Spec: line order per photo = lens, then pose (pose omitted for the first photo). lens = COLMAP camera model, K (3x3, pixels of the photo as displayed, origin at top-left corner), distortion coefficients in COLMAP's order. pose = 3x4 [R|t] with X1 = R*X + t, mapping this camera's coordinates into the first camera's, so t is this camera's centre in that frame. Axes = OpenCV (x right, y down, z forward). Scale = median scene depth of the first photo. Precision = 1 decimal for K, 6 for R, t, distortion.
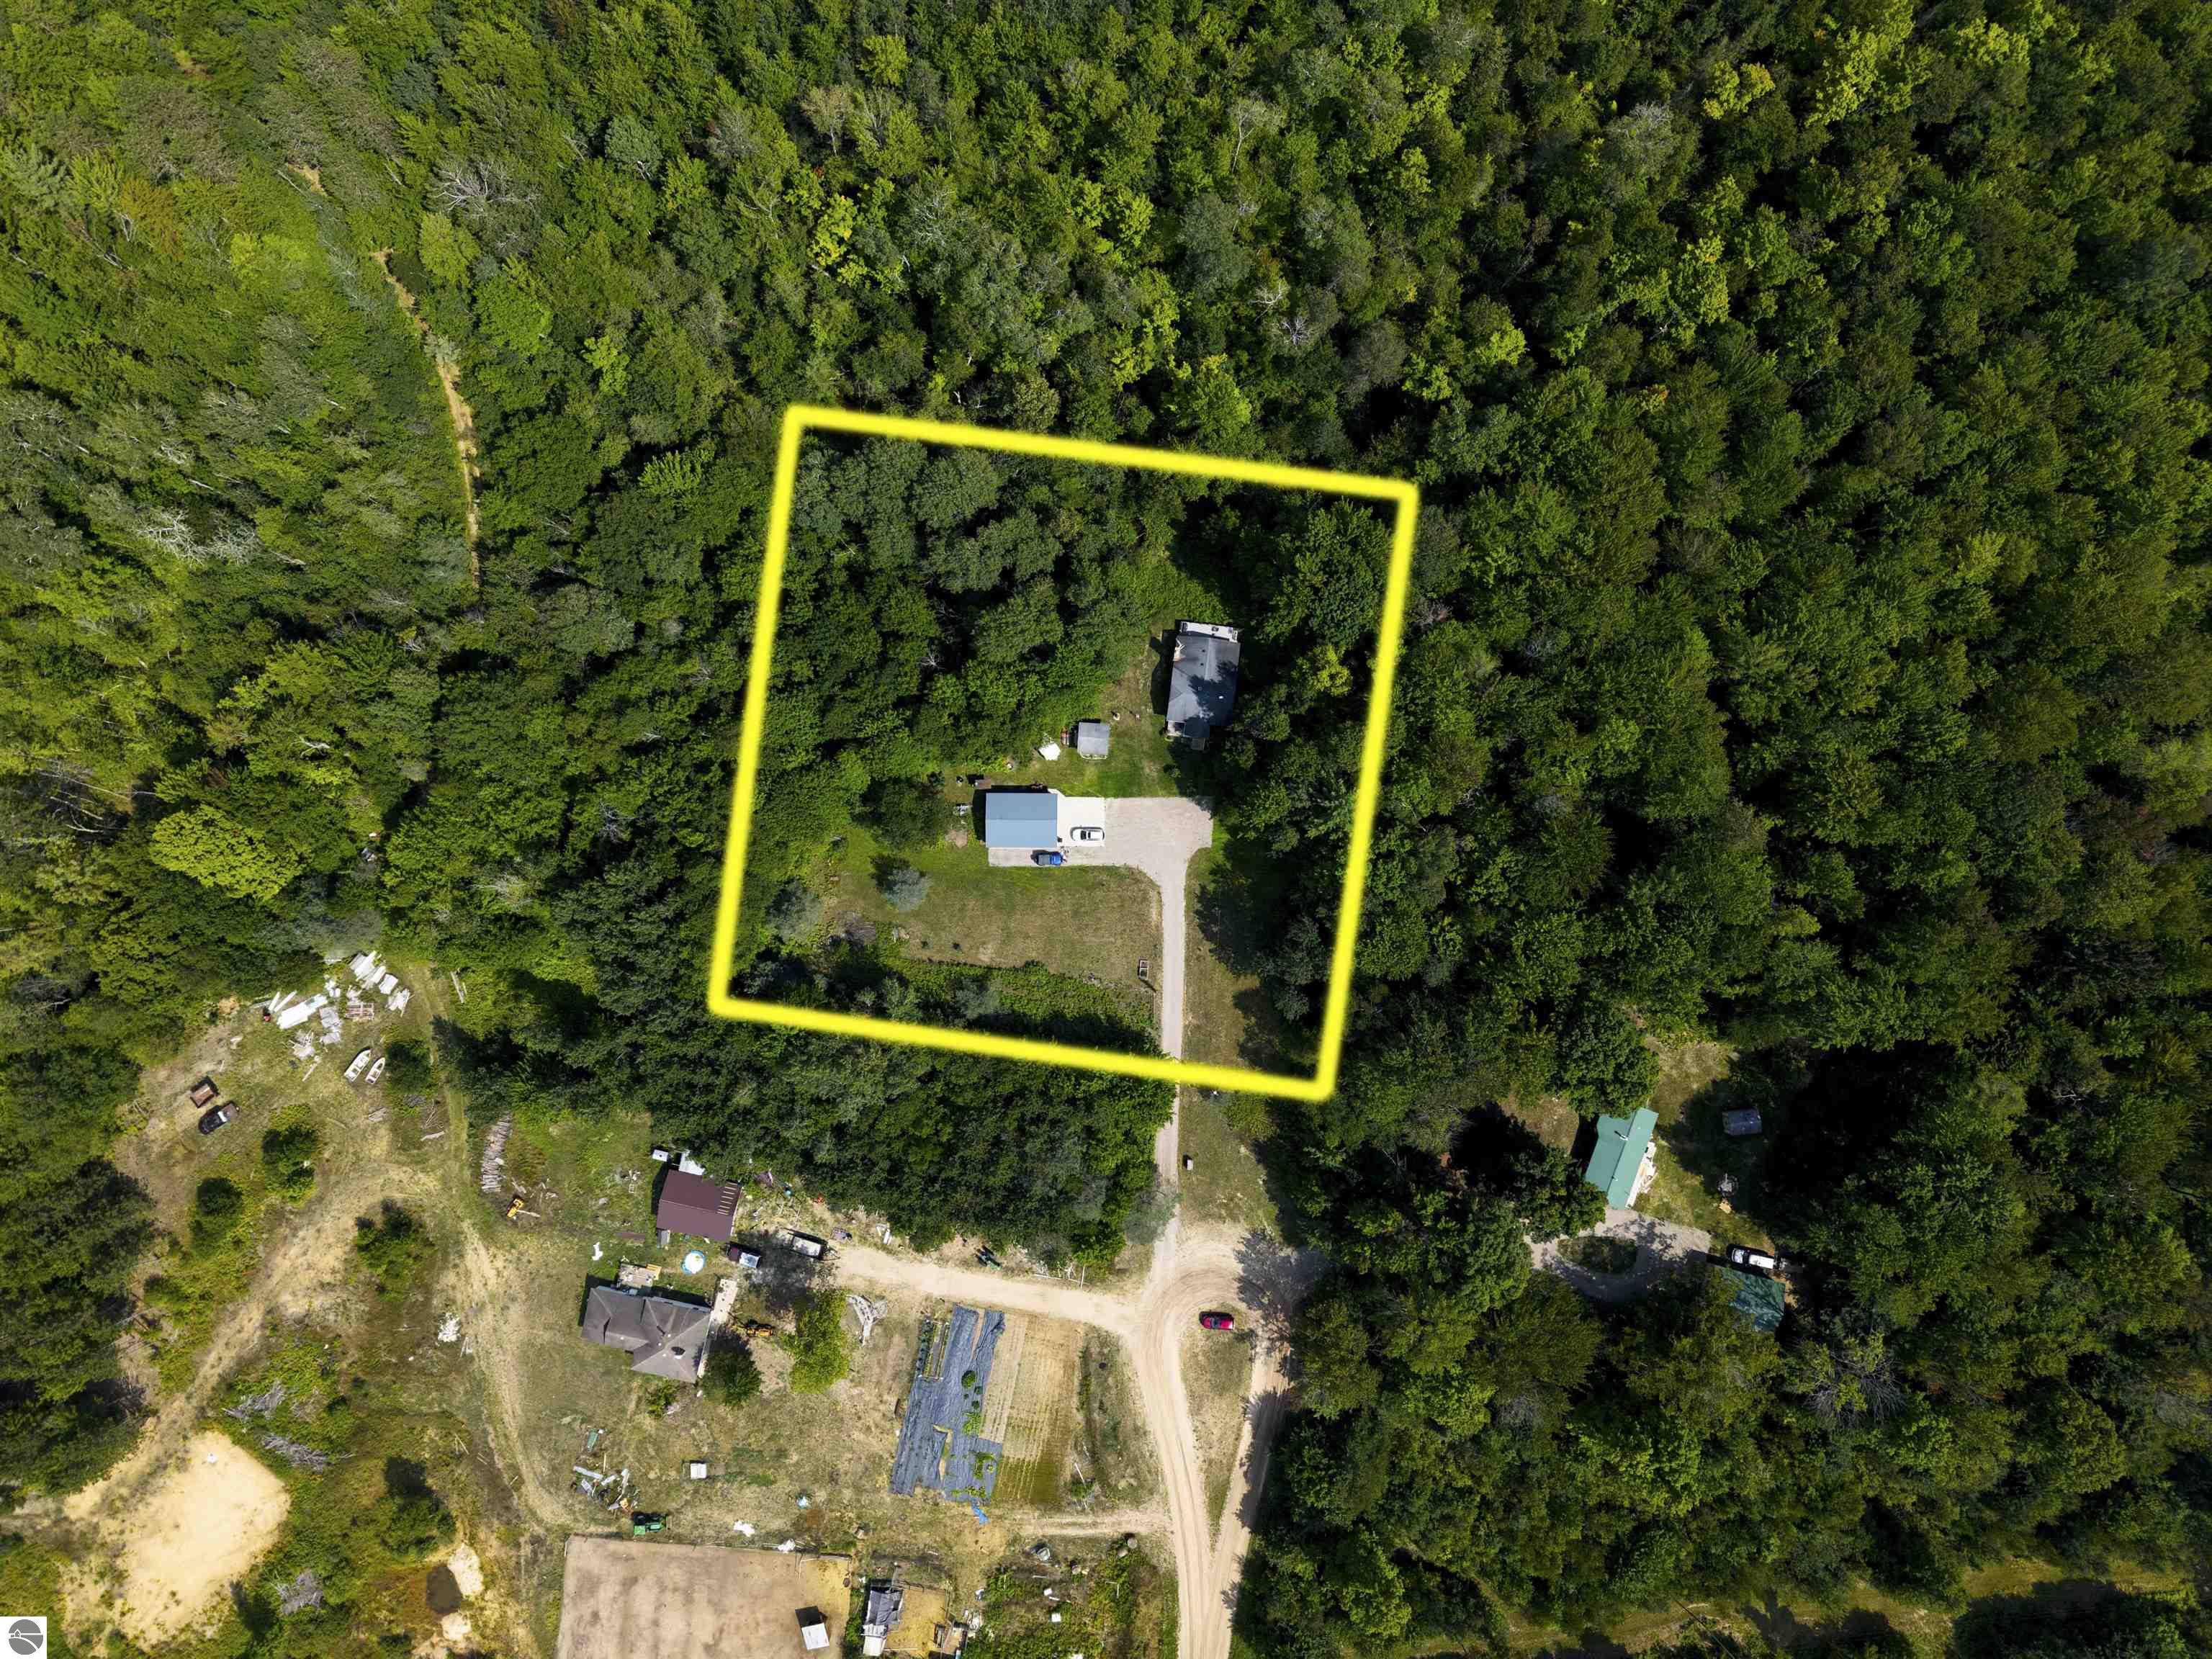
lens RADIAL K [[1486.5, 0, 1106.0], [0, 1486.5, 829.5], [0, 0, 1]] dist [0.027488, -0.033614]
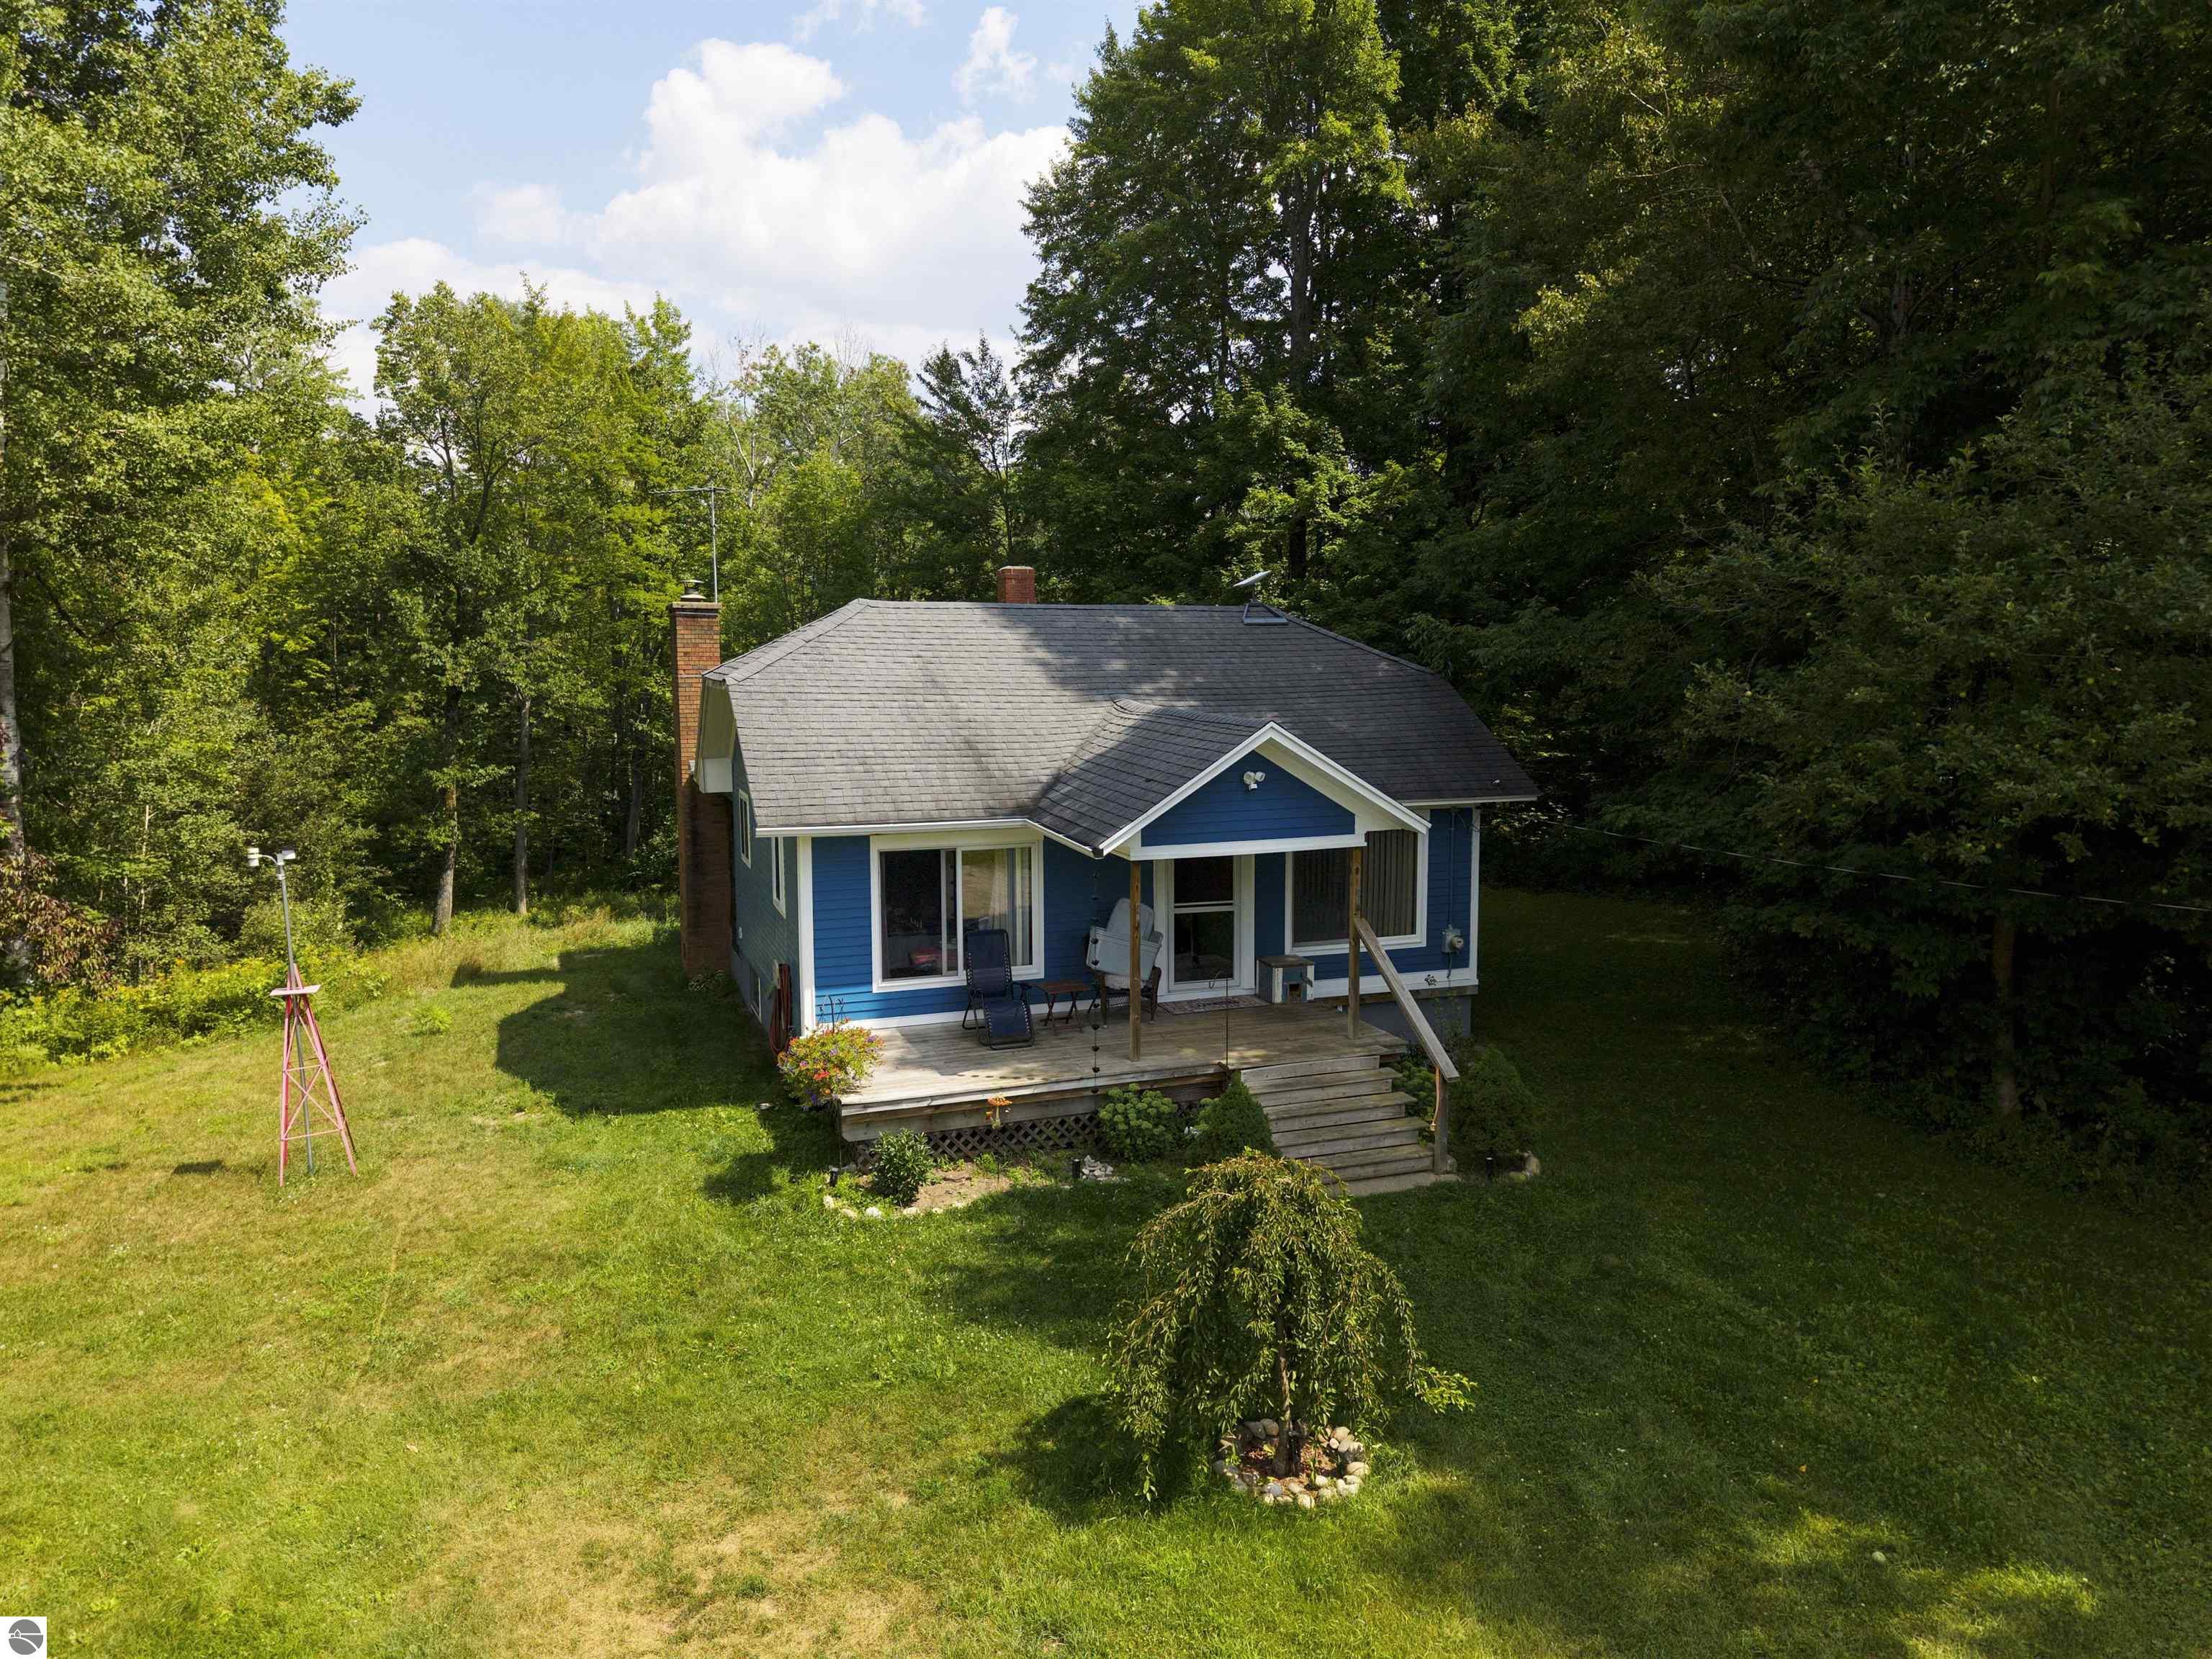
lens RADIAL K [[1458.0, 0, 1102.0], [0, 1458.0, 841.4], [0, 0, 1]] dist [0.083807, -0.118892]
pose [[0.890454, -0.065541, 0.450329, 0.023624], [0.454996, 0.146460, -0.878367, -0.006645], [-0.008386, 0.987043, 0.160236, 0.983055]]
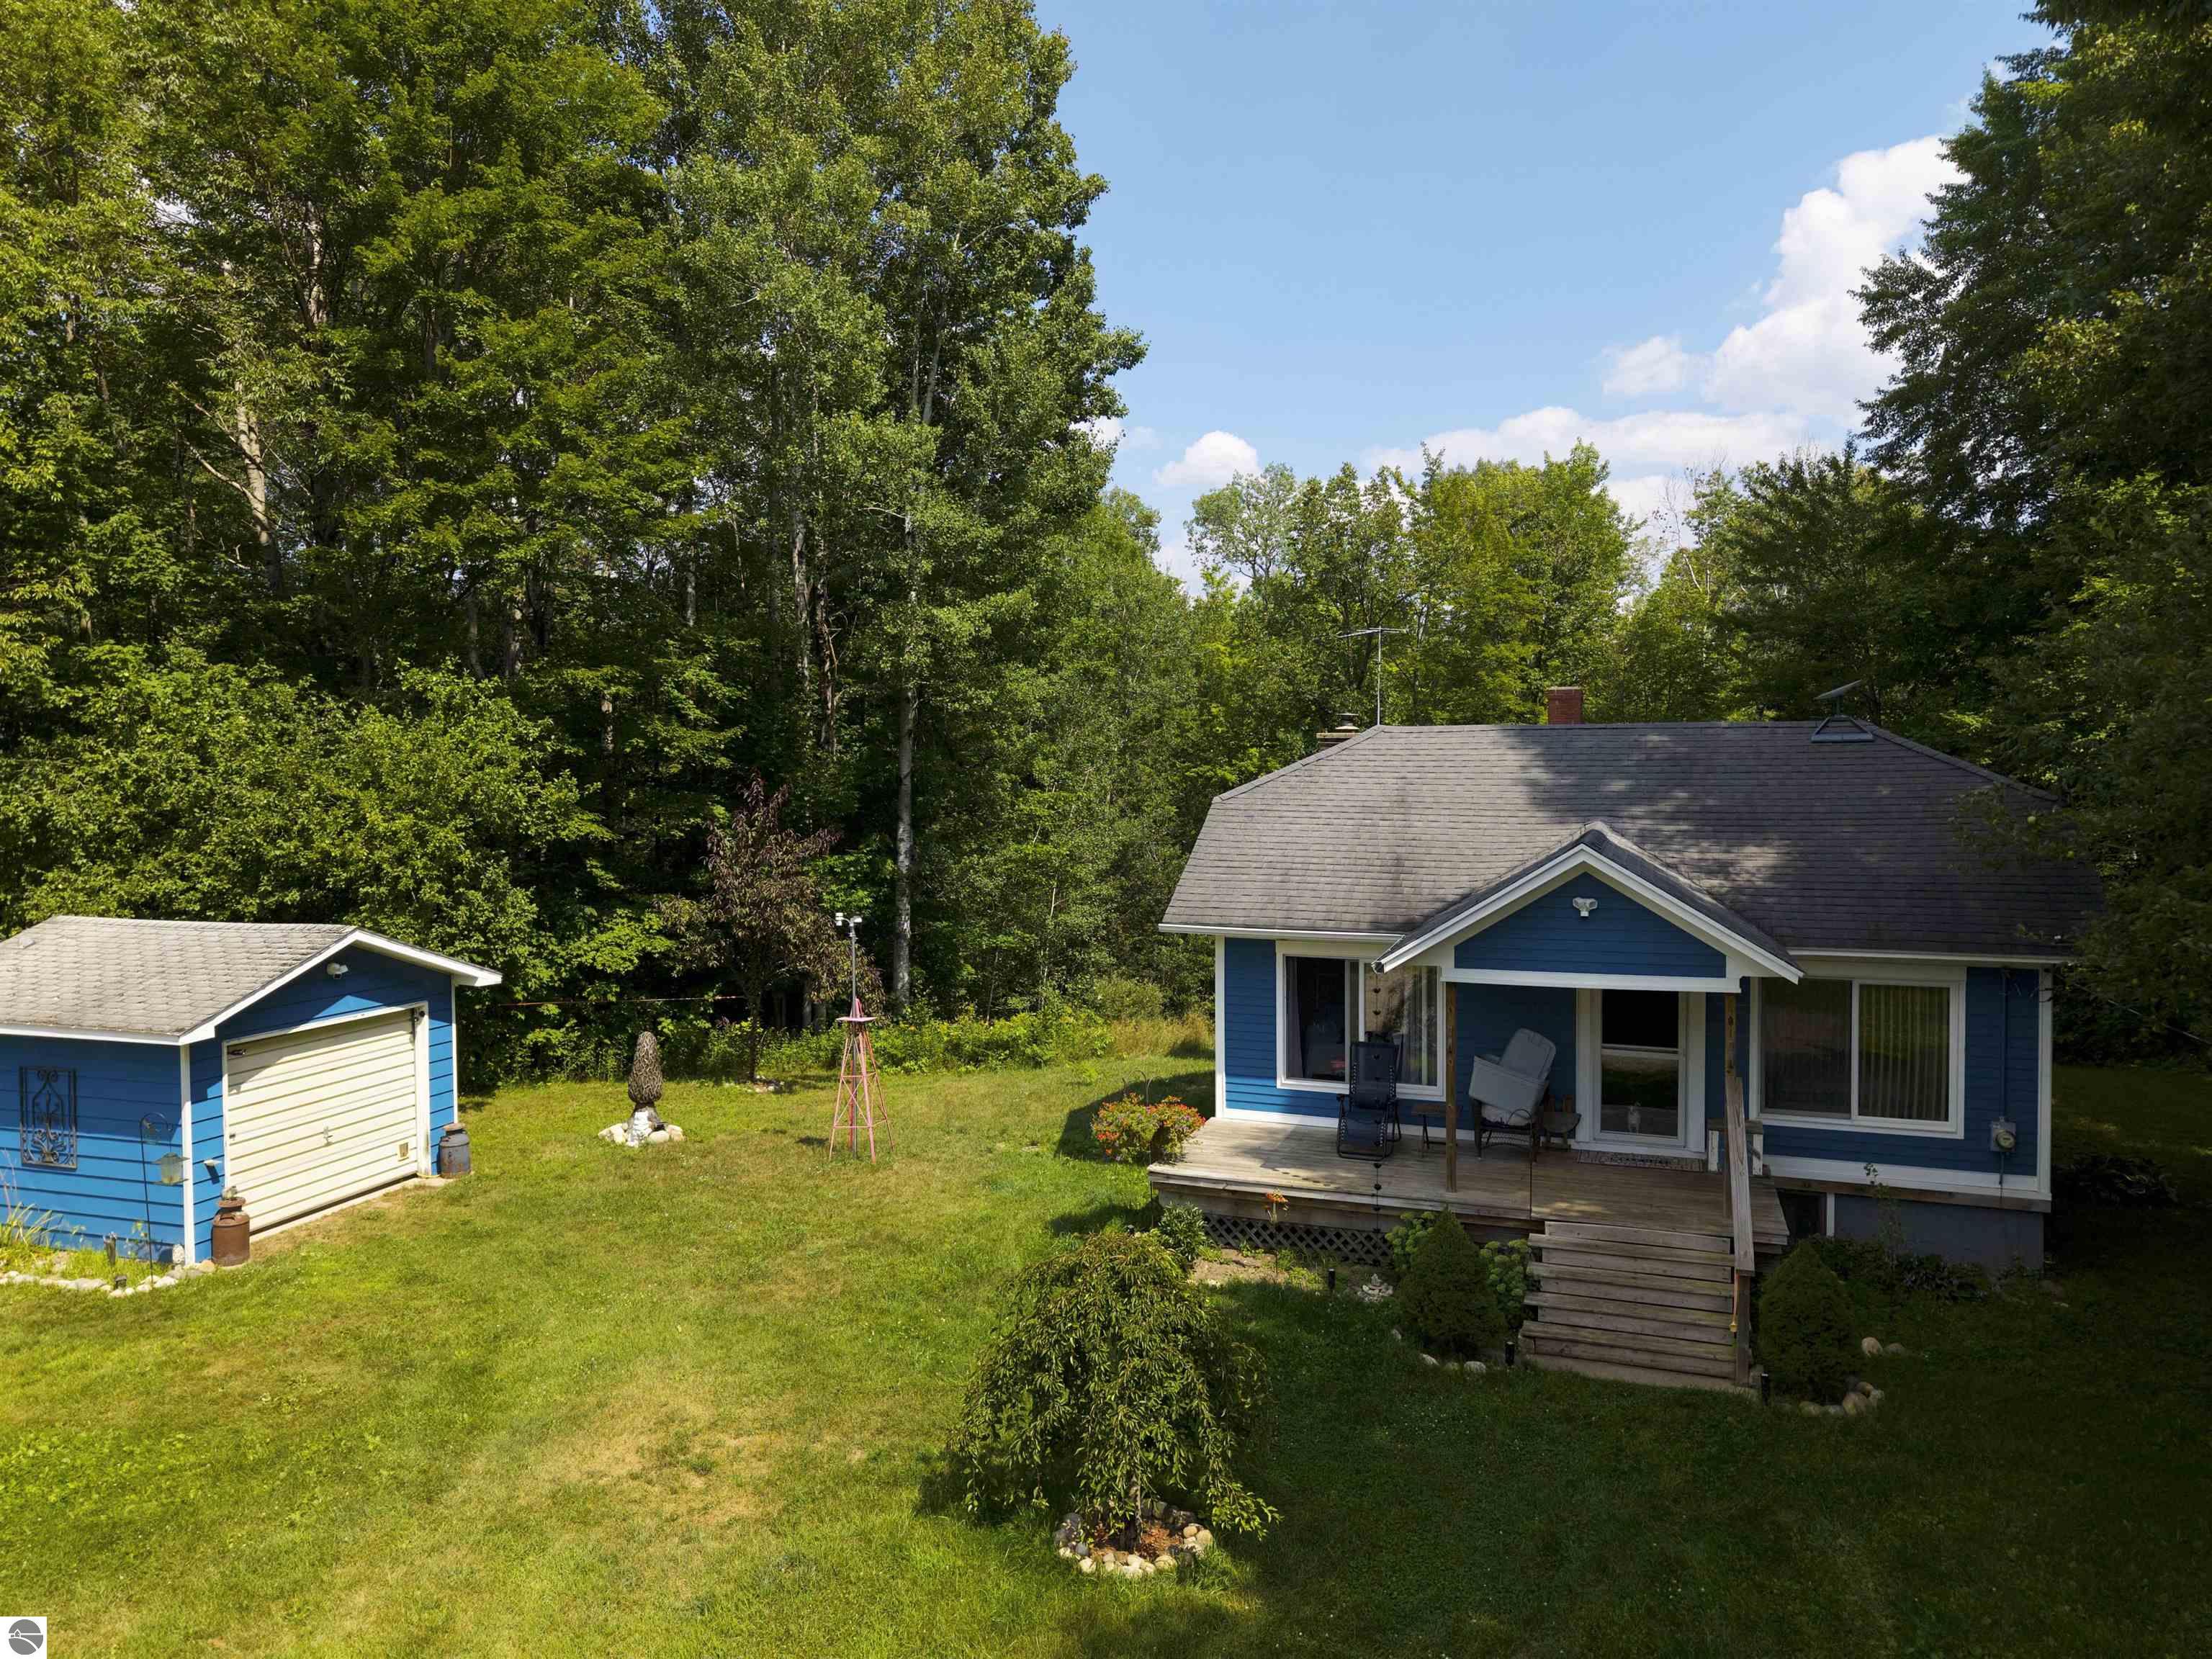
lens RADIAL K [[1477.4, 0, 1124.1], [0, 1477.4, 840.7], [0, 0, 1]] dist [0.020068, -0.002231]
pose [[0.972653, 0.003724, -0.232233, 0.055562], [-0.231911, 0.070587, -0.970172, 0.002477], [0.012779, 0.997499, 0.069520, 0.983534]]
